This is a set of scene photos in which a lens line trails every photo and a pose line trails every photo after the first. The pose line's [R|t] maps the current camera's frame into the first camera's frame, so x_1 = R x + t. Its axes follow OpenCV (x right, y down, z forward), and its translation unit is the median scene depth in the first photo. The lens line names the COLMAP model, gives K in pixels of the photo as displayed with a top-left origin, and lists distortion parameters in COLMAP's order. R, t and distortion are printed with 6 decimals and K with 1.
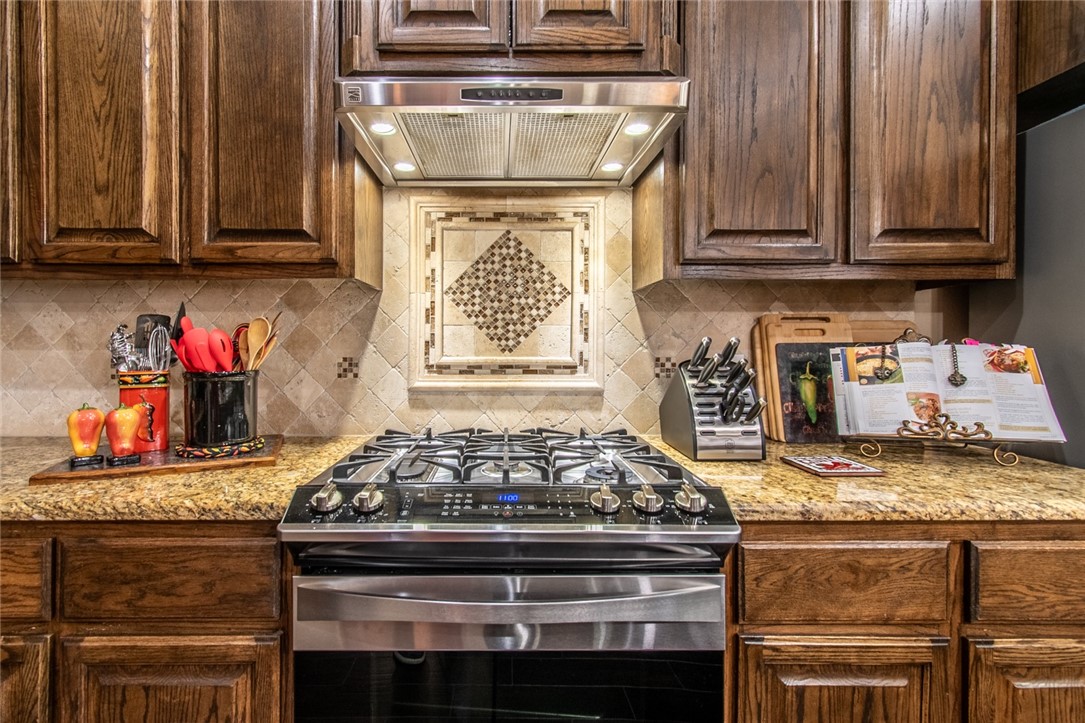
lens RADIAL K [[508.0, 0, 499.1], [0, 508.0, 350.5], [0, 0, 1]] dist [0.003115, 0.000108]
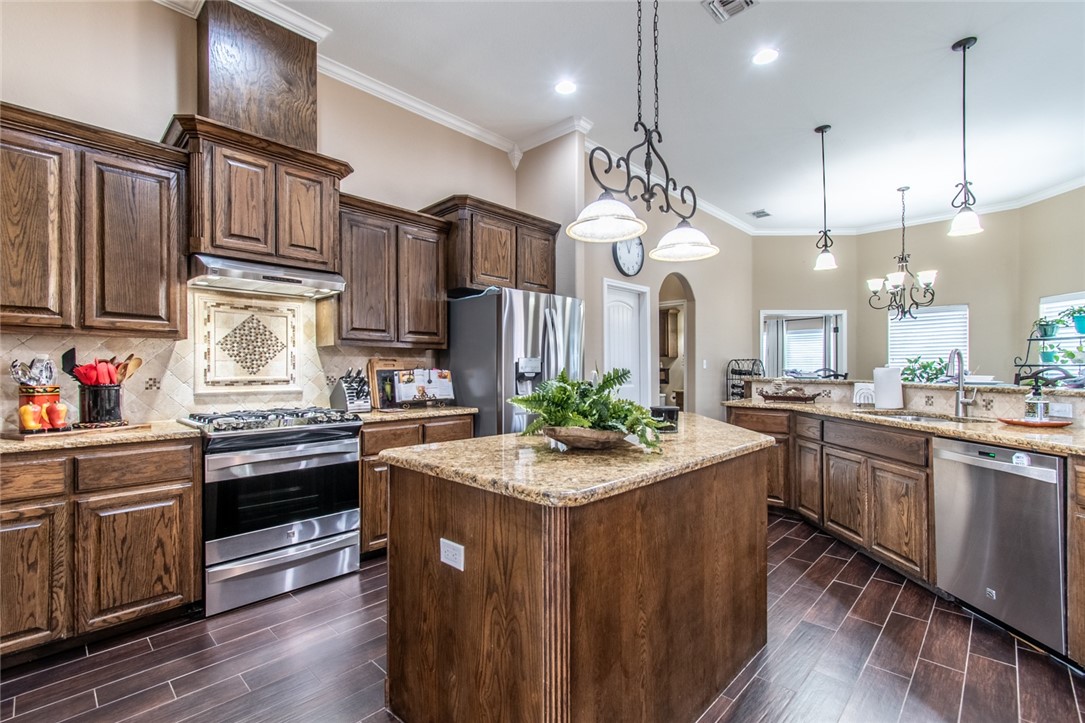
lens RADIAL K [[485.7, 0, 540.8], [0, 485.7, 369.9], [0, 0, 1]] dist [-0.000212, 0.000257]
pose [[0.701439, -0.001662, 0.712728, -0.701054], [0.012754, 0.999866, -0.010222, 0.024709], [-0.712616, 0.016260, 0.701366, -1.483483]]
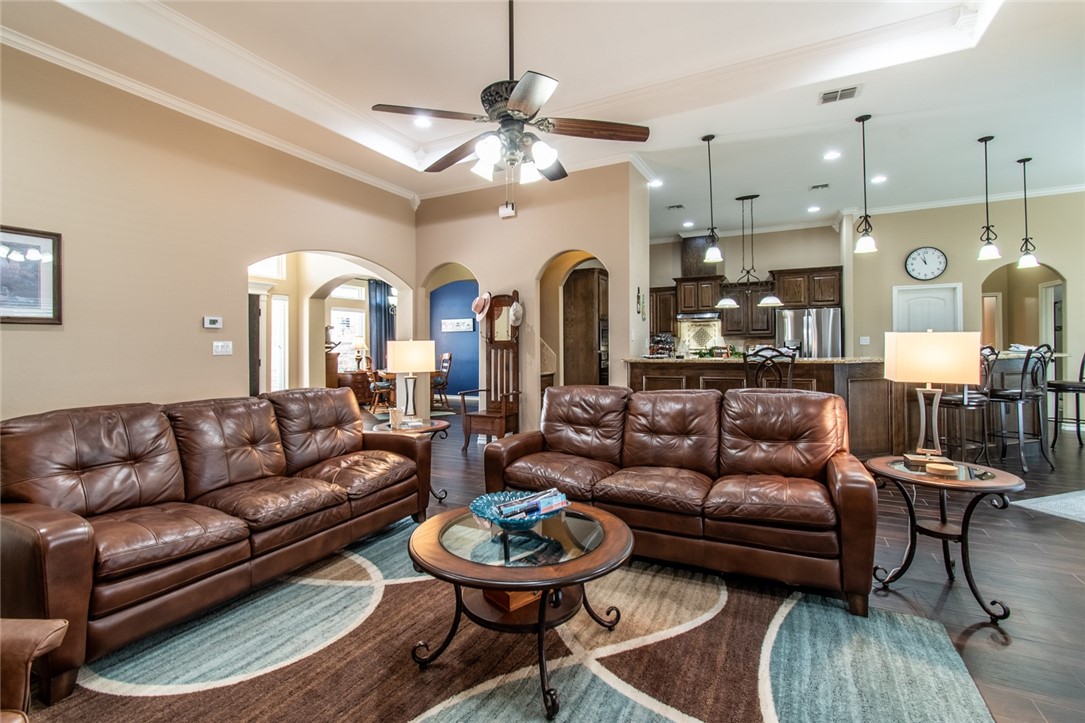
lens RADIAL K [[490.9, 0, 538.8], [0, 490.9, 342.7], [0, 0, 1]] dist [0.004399, 0.000071]
pose [[0.889138, -0.009559, -0.457539, 1.241668], [0.001990, 0.999853, -0.017022, 0.062135], [0.457635, 0.014225, 0.889027, -6.581886]]
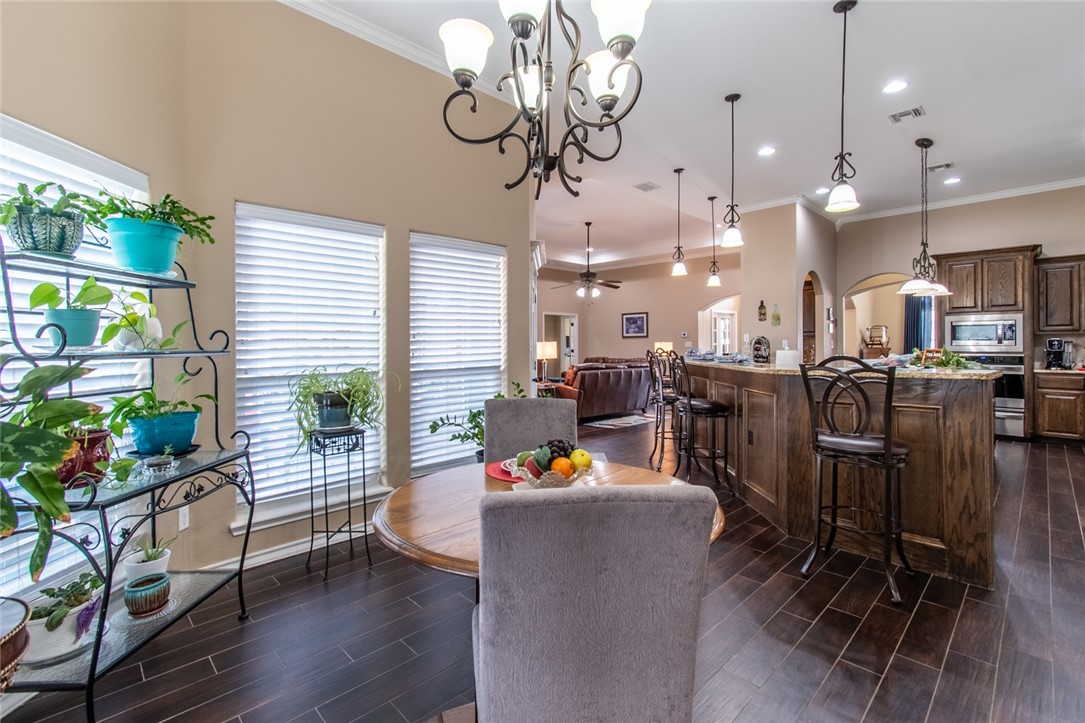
lens RADIAL K [[490.9, 0, 538.8], [0, 490.9, 342.7], [0, 0, 1]] dist [0.004399, 0.000071]
pose [[-0.723119, 0.001597, -0.690721, 5.917150], [-0.005222, 0.999956, 0.007779, -0.051155], [0.690704, 0.009232, -0.723079, 0.201925]]
